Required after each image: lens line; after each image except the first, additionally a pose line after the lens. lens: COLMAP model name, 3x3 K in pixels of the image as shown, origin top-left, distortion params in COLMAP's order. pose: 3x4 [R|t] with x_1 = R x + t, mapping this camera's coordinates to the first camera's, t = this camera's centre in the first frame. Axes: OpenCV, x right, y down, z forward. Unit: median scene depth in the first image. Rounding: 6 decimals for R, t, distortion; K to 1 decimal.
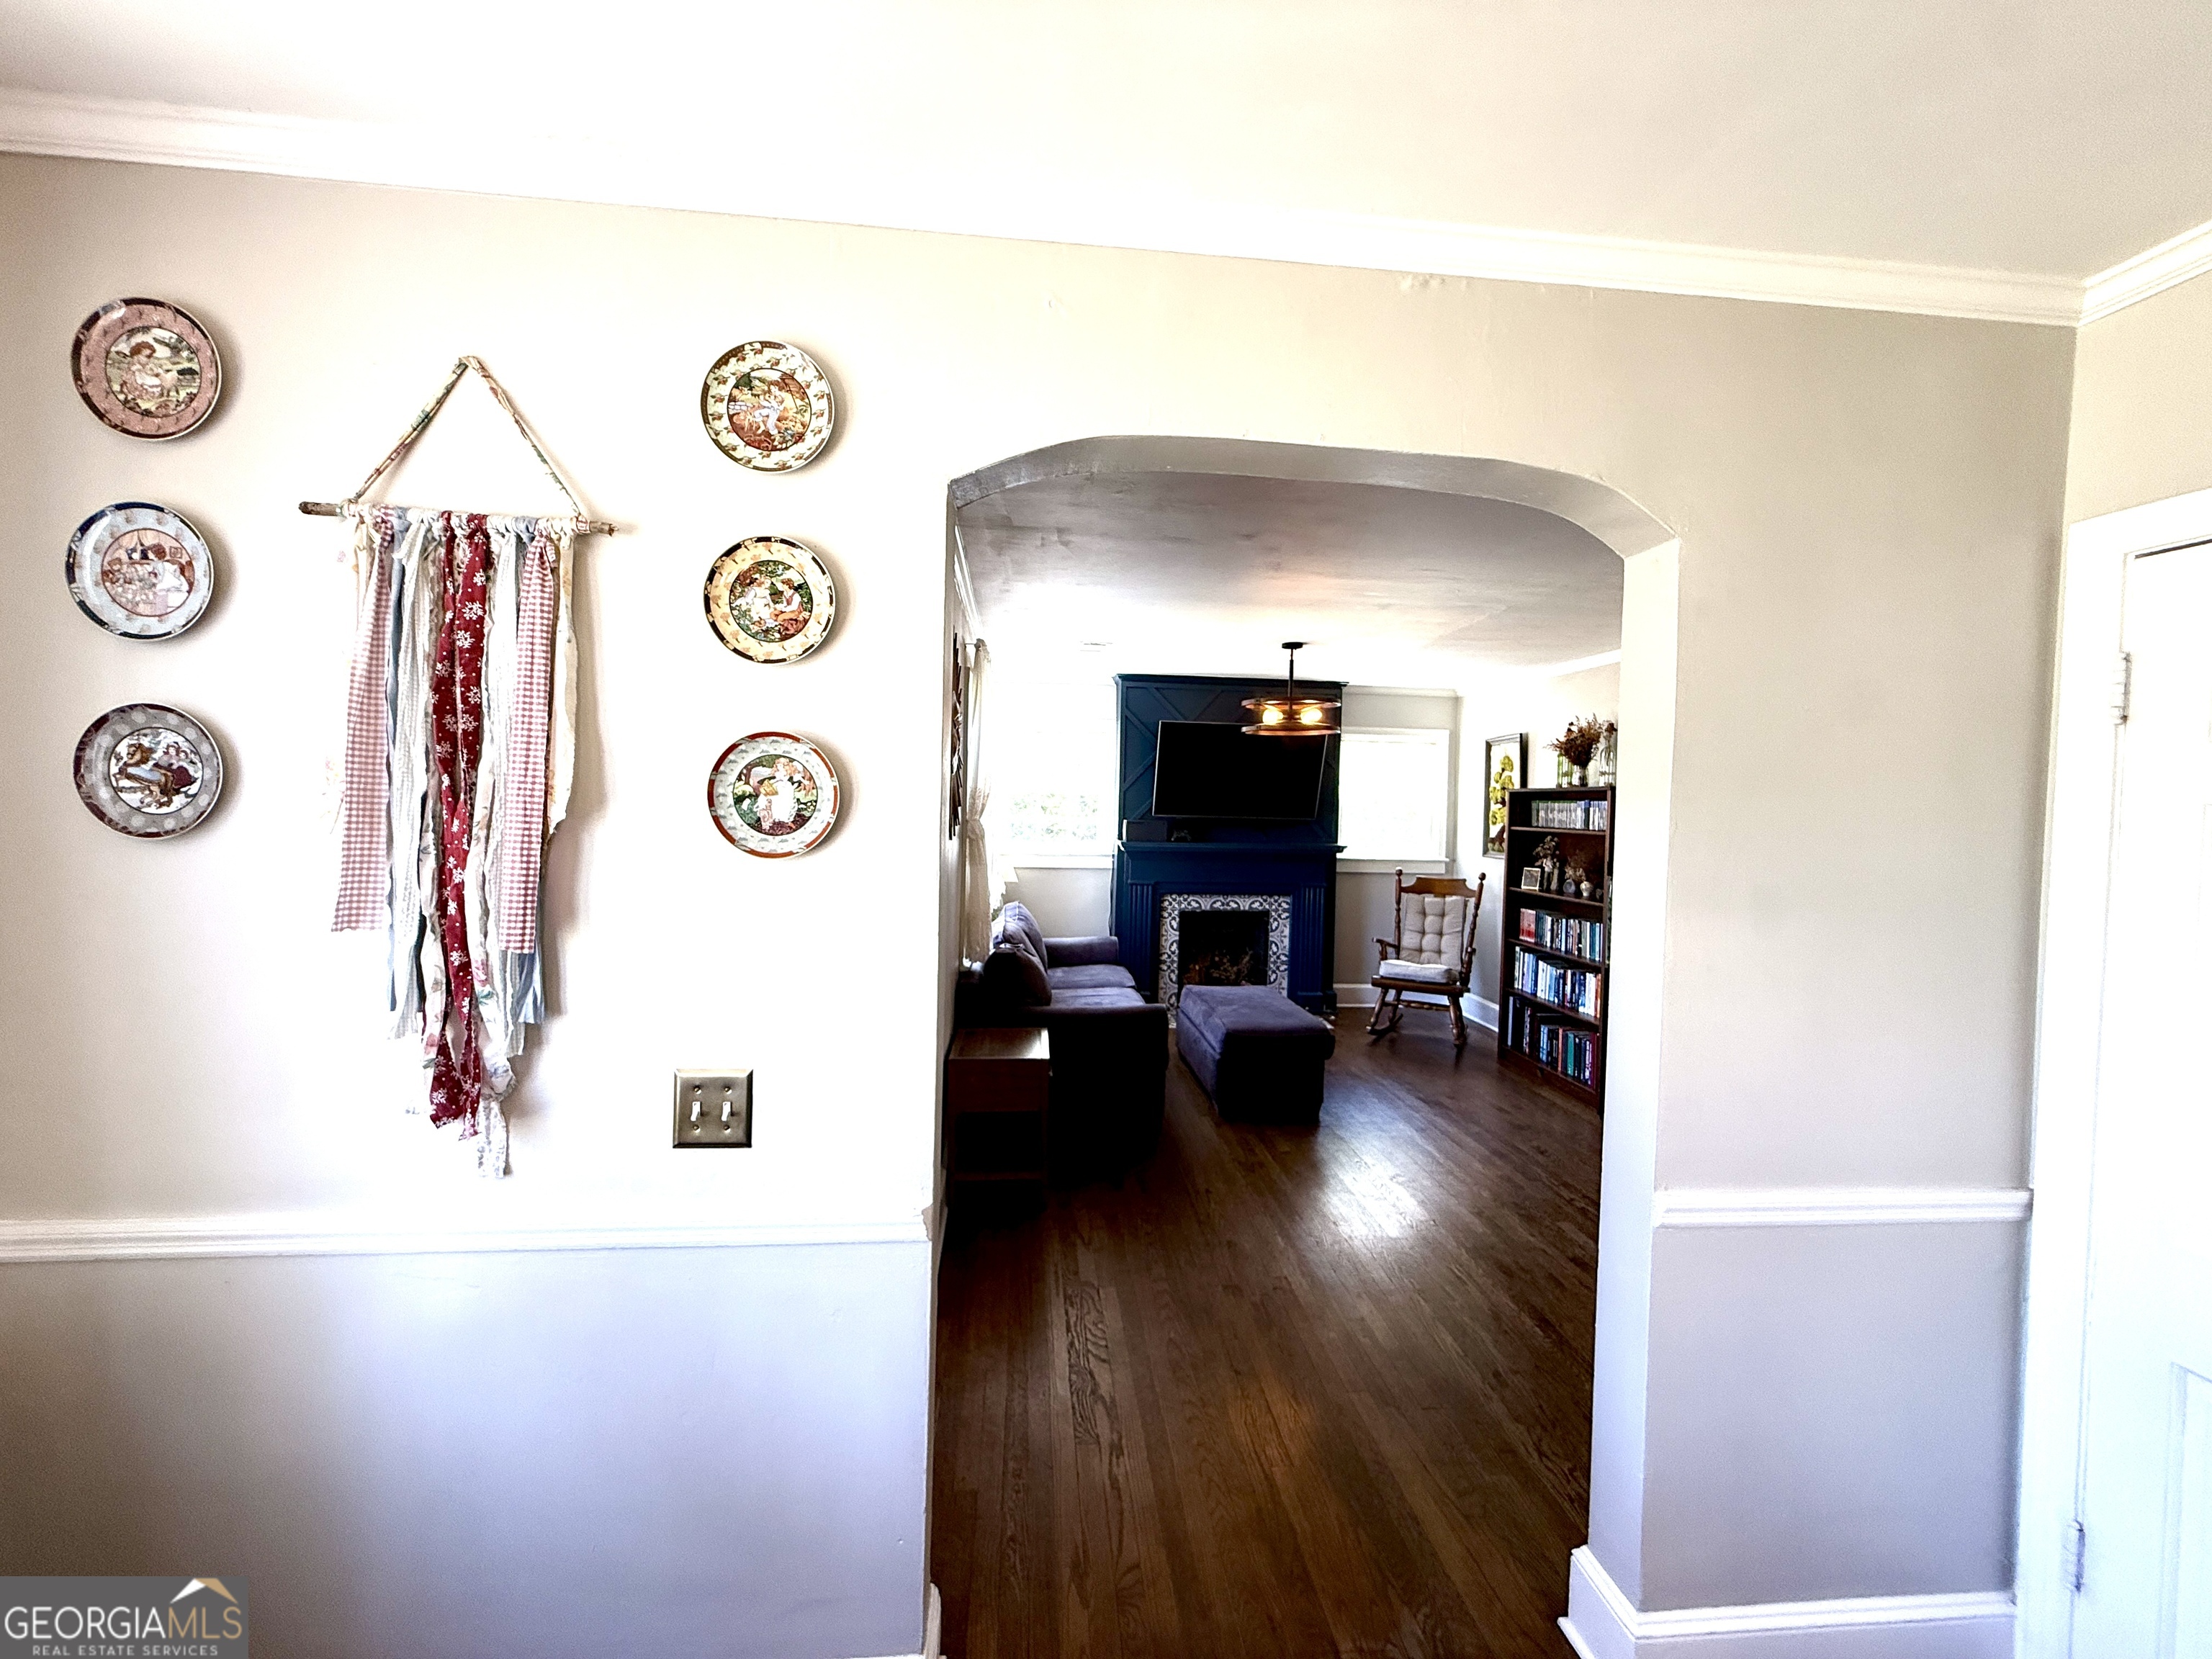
lens RADIAL K [[881.4, 0, 1103.1], [0, 881.4, 826.4], [0, 0, 1]] dist [-0.001964, 0.000054]
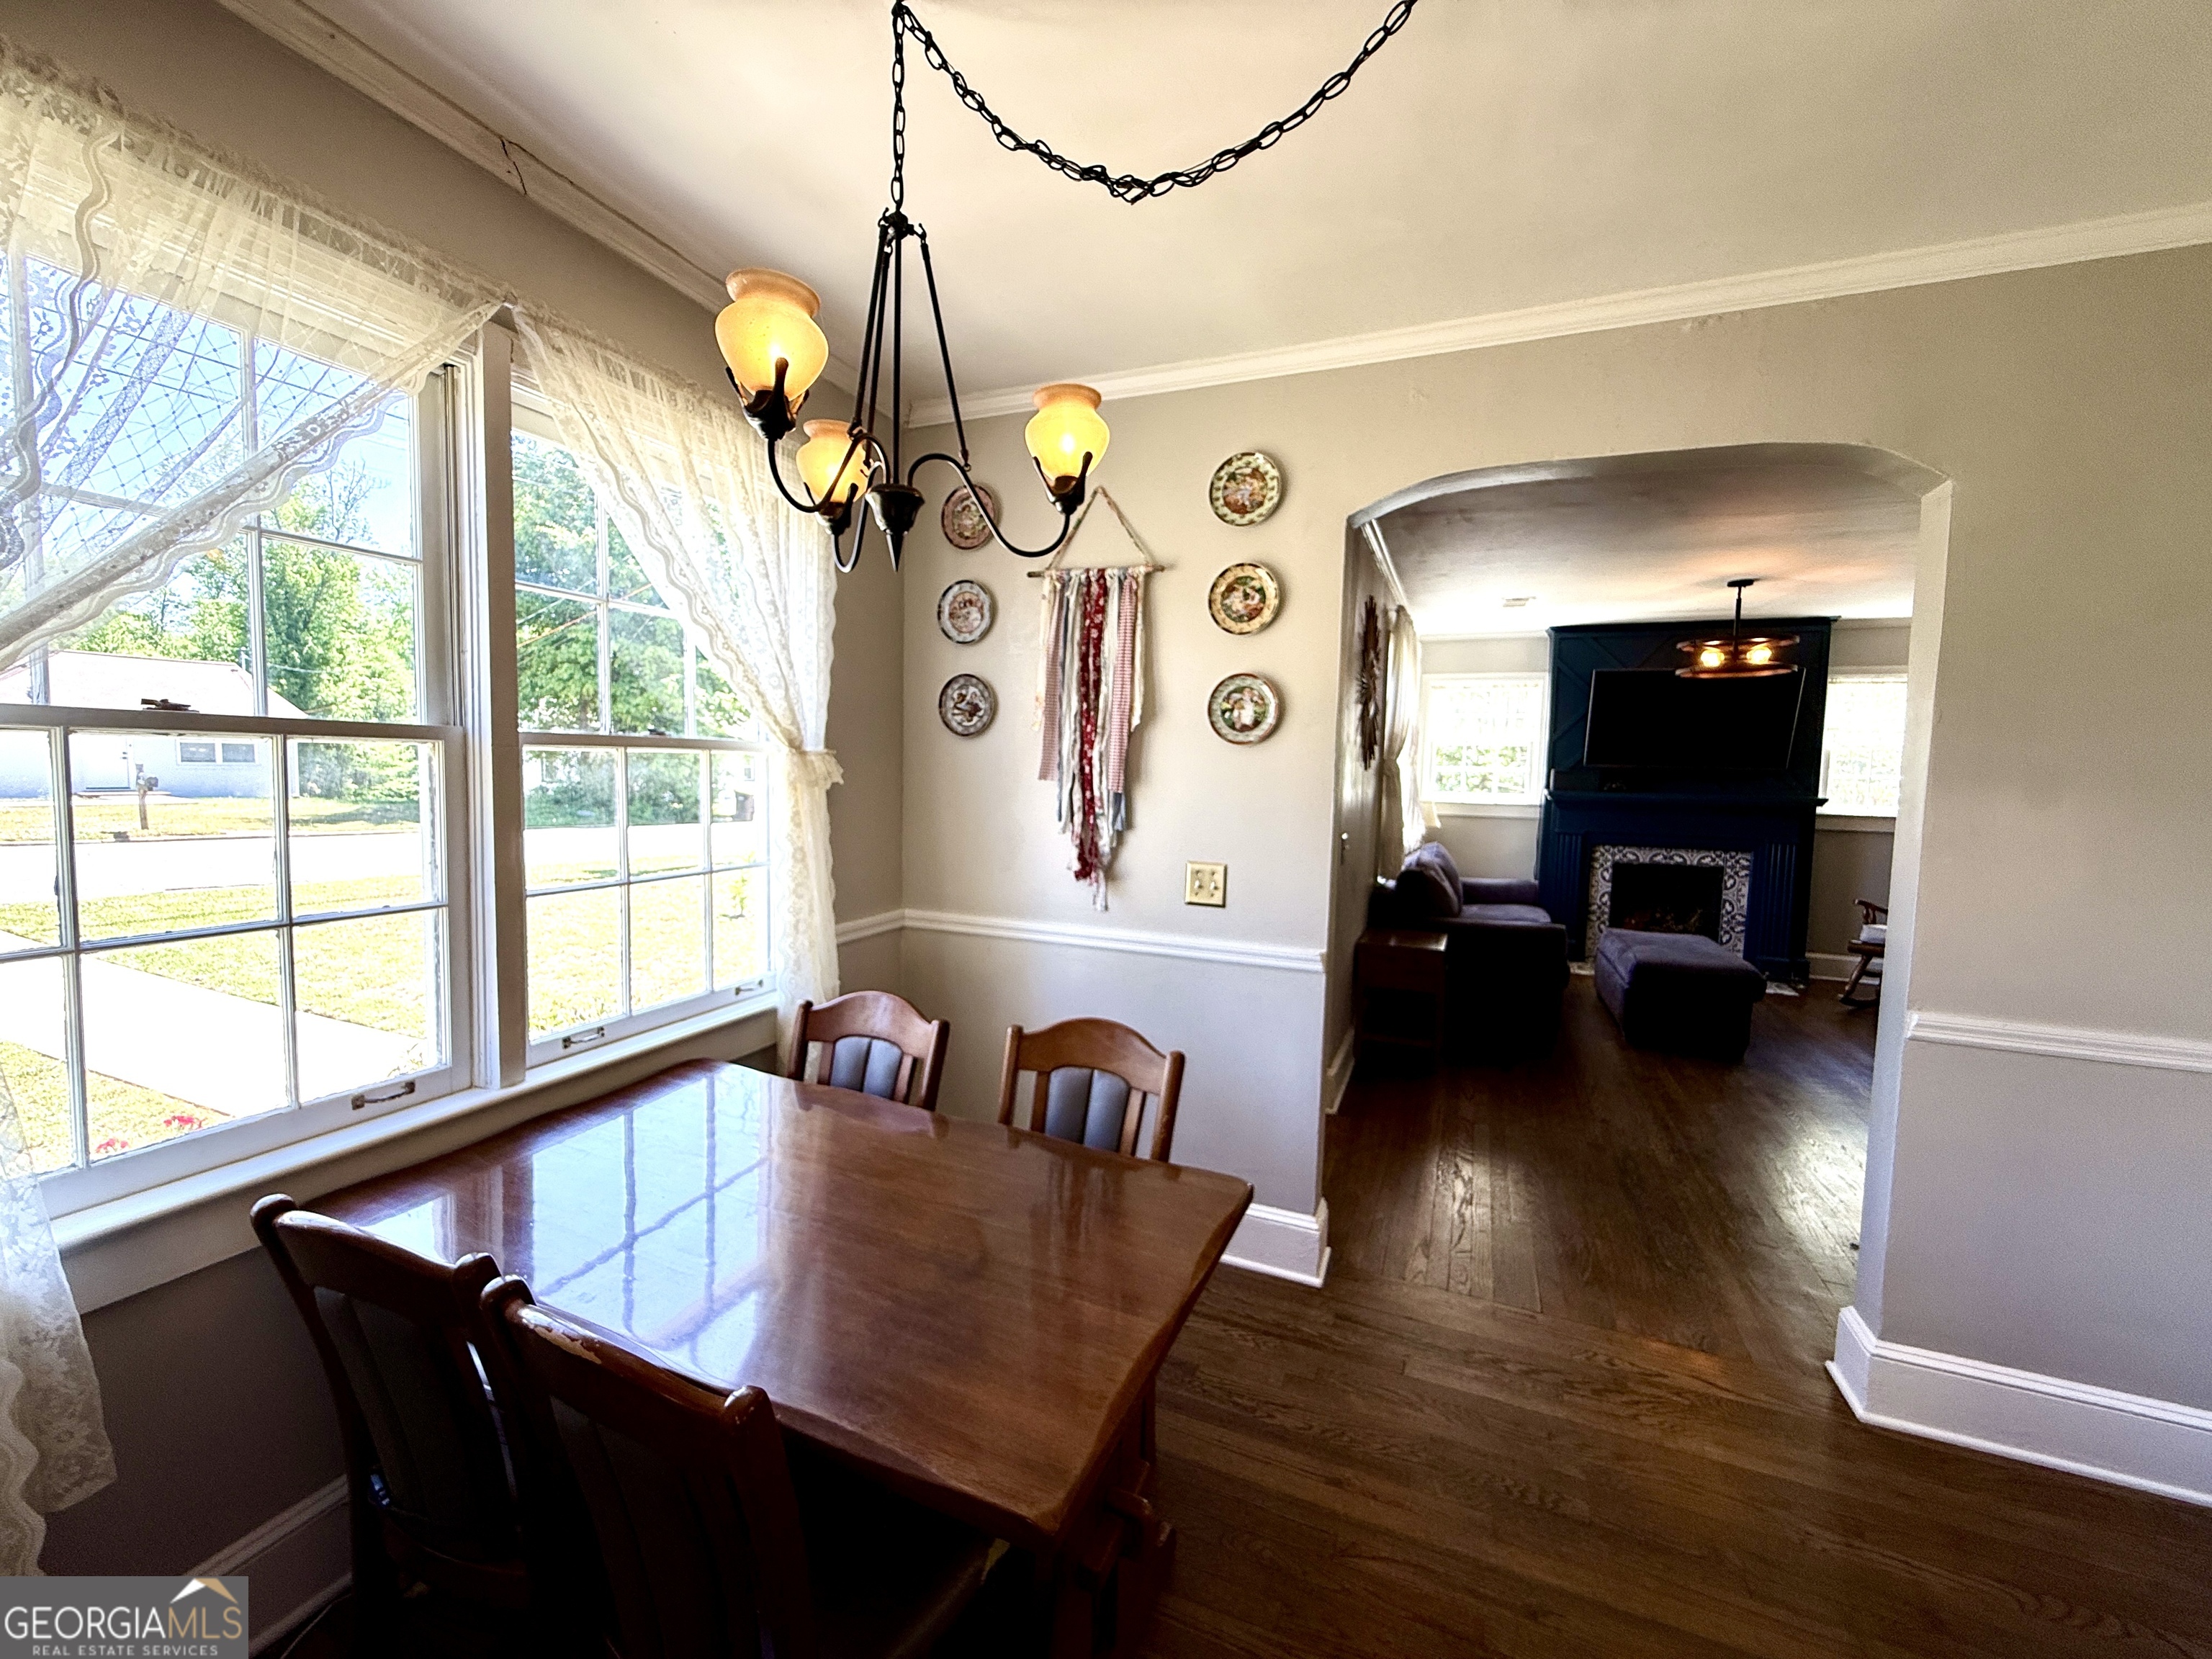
lens RADIAL K [[881.4, 0, 1099.6], [0, 881.4, 825.2], [0, 0, 1]] dist [-0.001964, 0.000054]
pose [[0.880707, 0.031264, -0.472629, 0.059672], [-0.016509, 0.999239, 0.035336, 0.038078], [0.473374, -0.023318, 0.880553, -0.192163]]
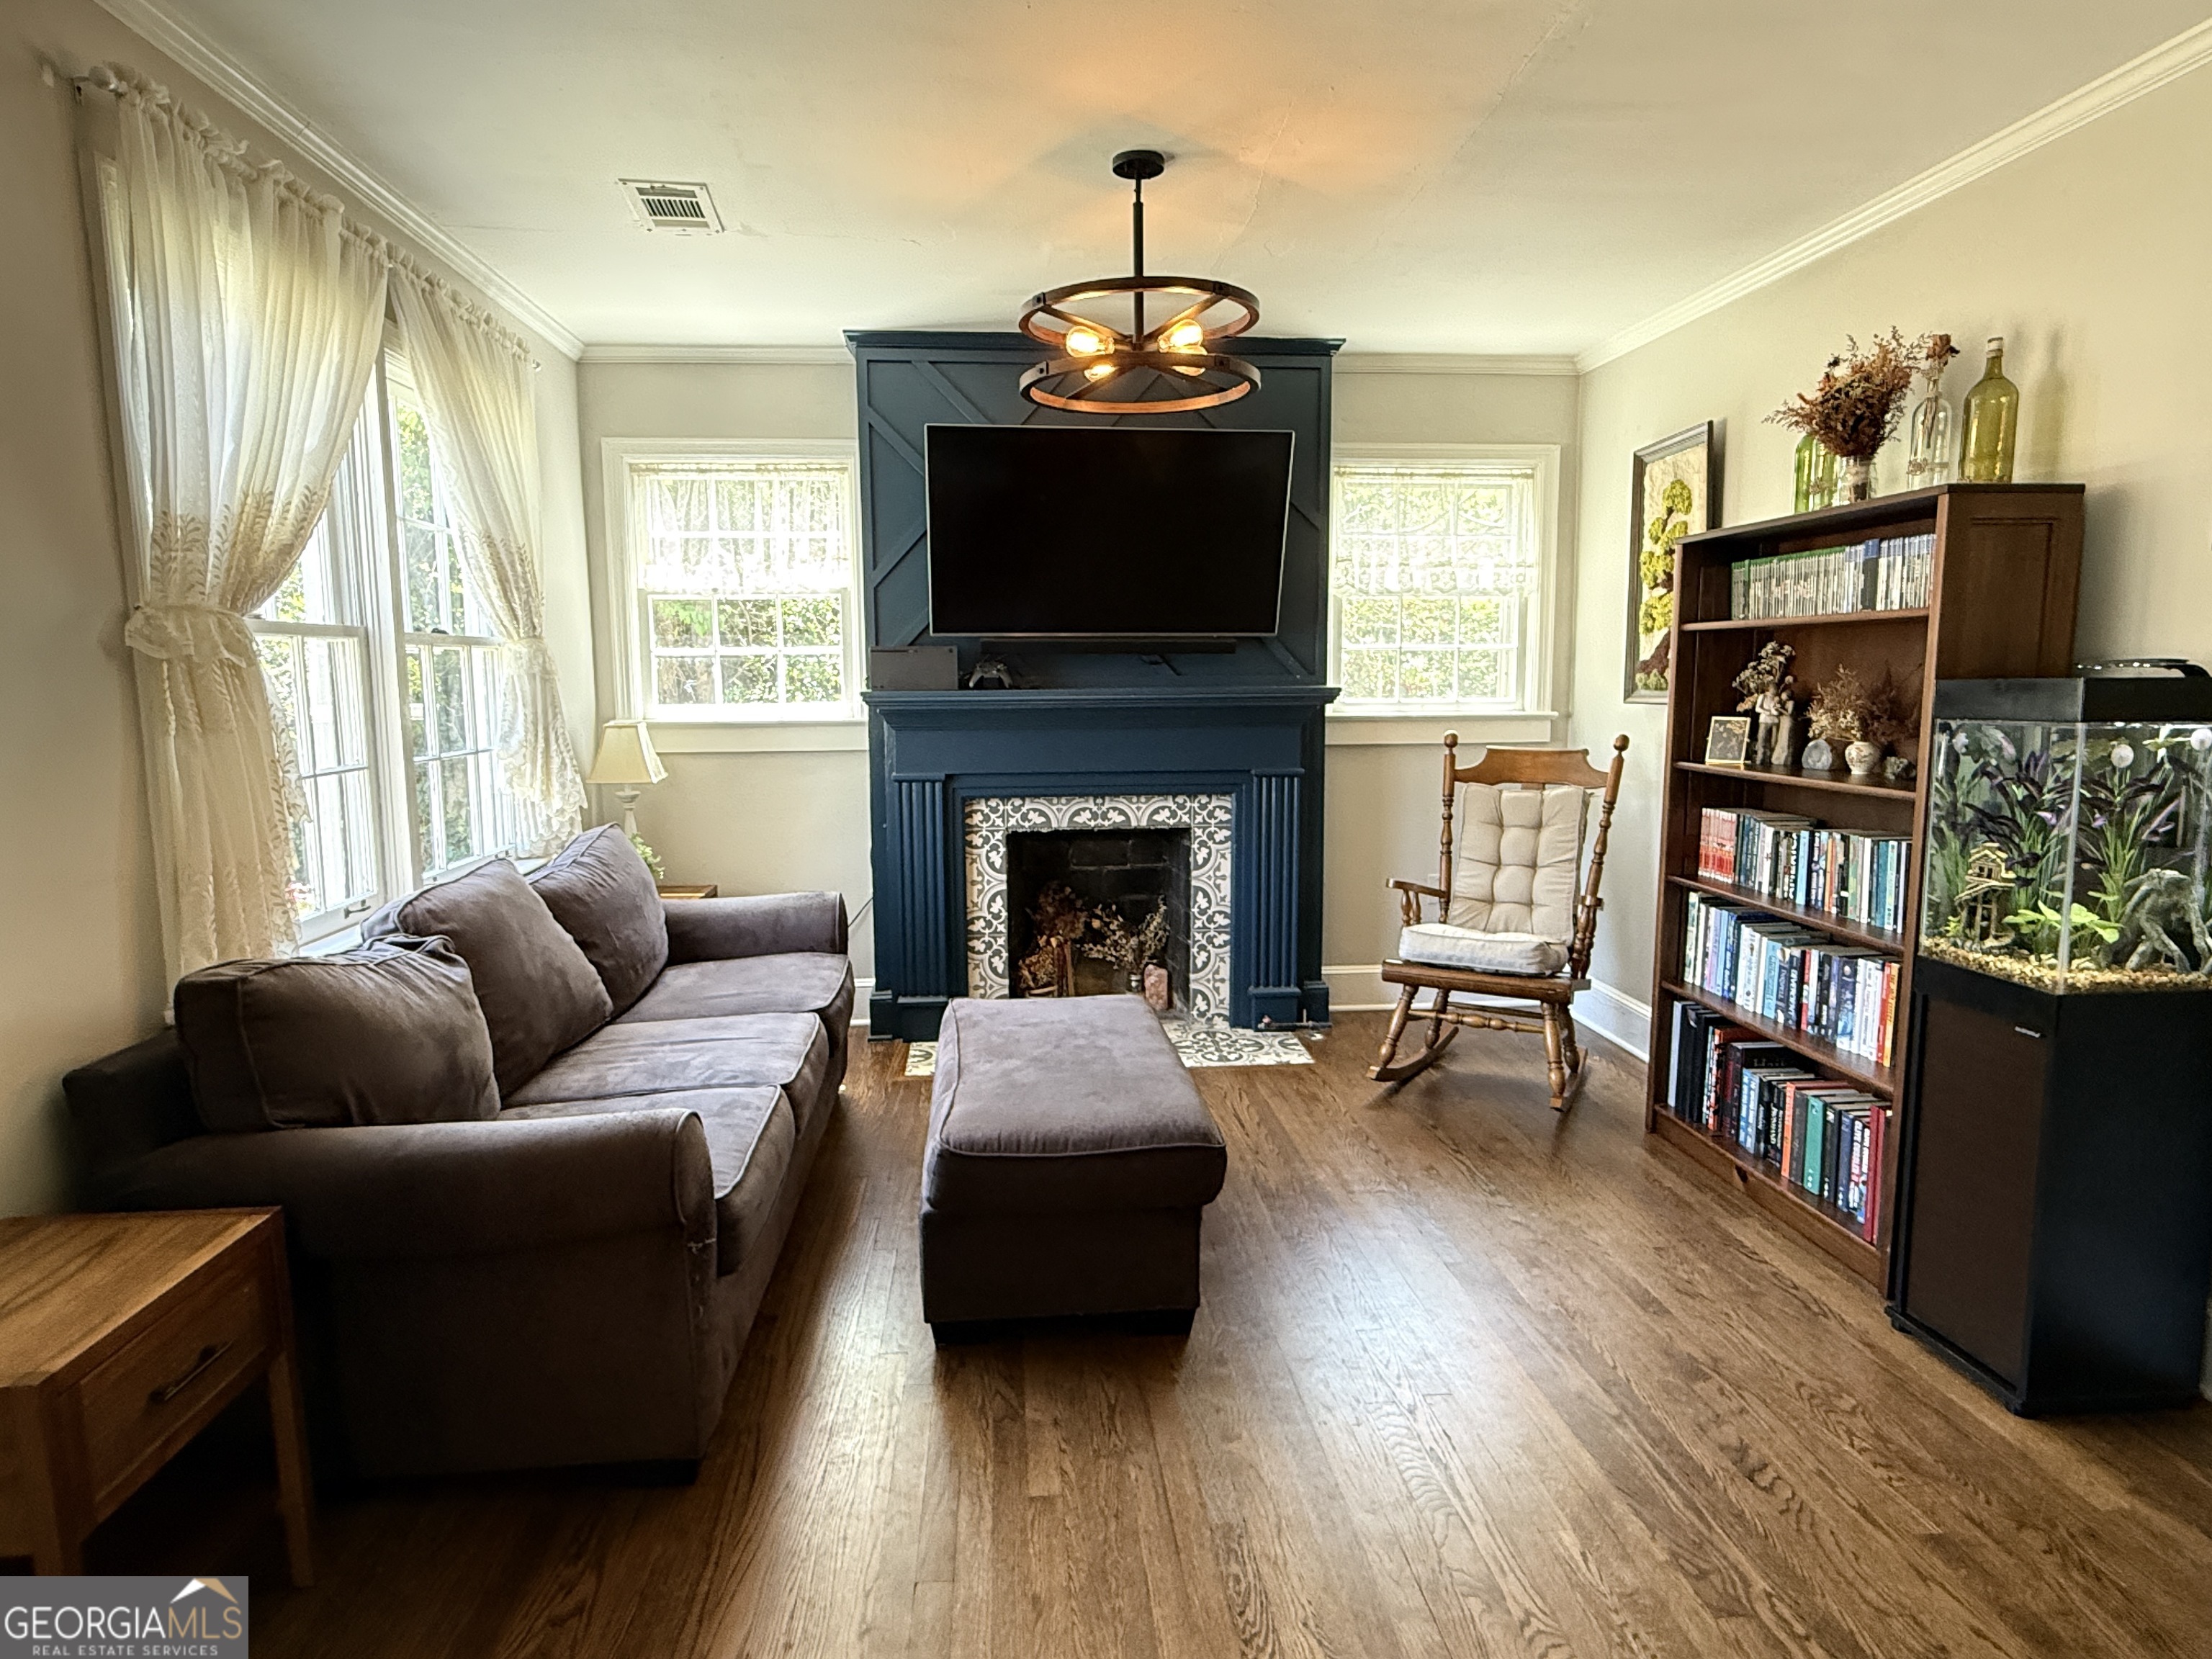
lens RADIAL K [[1233.7, 0, 1101.4], [0, 1233.7, 829.6], [0, 0, 1]] dist [-0.006085, 0.001272]
pose [[0.999577, -0.027385, -0.009747, 0.194707], [0.028215, 0.994706, 0.098816, 0.037179], [0.006989, -0.099049, 0.995058, 0.417250]]
